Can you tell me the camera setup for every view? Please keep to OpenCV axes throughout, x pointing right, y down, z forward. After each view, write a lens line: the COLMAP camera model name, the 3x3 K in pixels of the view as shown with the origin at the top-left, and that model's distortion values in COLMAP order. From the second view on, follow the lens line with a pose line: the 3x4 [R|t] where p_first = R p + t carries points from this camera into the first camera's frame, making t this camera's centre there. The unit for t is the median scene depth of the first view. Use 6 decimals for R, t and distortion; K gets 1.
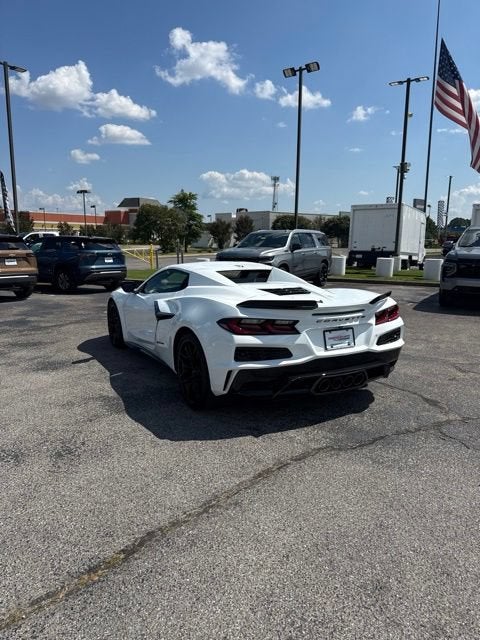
lens RADIAL K [[450.3, 0, 237.5], [0, 450.3, 317.0], [0, 0, 1]] dist [0.069874, -0.104213]
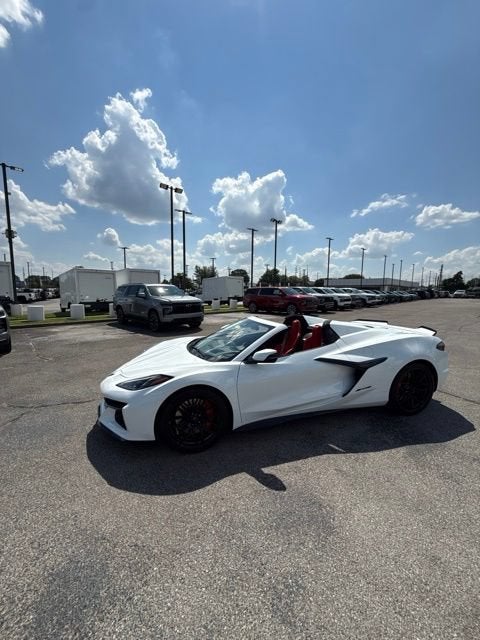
lens RADIAL K [[254.4, 0, 239.8], [0, 254.4, 318.6], [0, 0, 1]] dist [-0.000732, -0.000129]
pose [[0.222999, -0.107645, 0.968857, -0.751348], [0.158925, 0.984602, 0.072815, -0.189433], [-0.961777, 0.137738, 0.236673, 0.997974]]
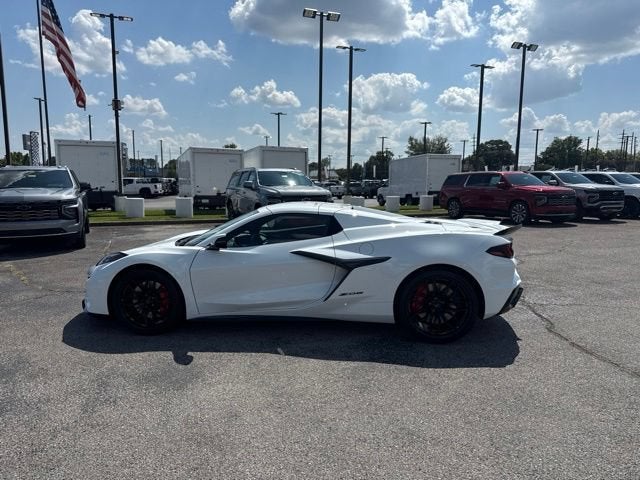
lens RADIAL K [[450.3, 0, 320.0], [0, 450.3, 240.0], [0, 0, 1]] dist [0.069874, -0.104213]
pose [[0.563085, -0.107158, 0.819422, -0.819185], [0.136420, 0.990007, 0.035722, -0.077720], [-0.815062, 0.091671, 0.572076, 0.472982]]
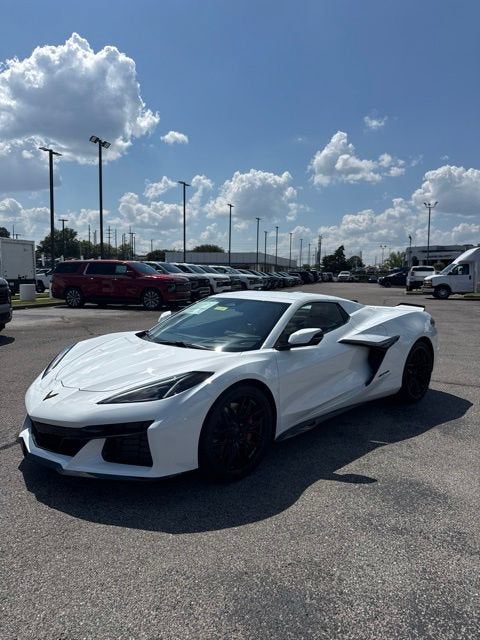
lens RADIAL K [[448.5, 0, 237.8], [0, 448.5, 320.2], [0, 0, 1]] dist [0.154193, -0.332781]
pose [[-0.266186, -0.105469, 0.958134, -0.888574], [0.148097, 0.977719, 0.148769, -0.215262], [-0.952477, 0.181497, -0.244635, 1.339202]]
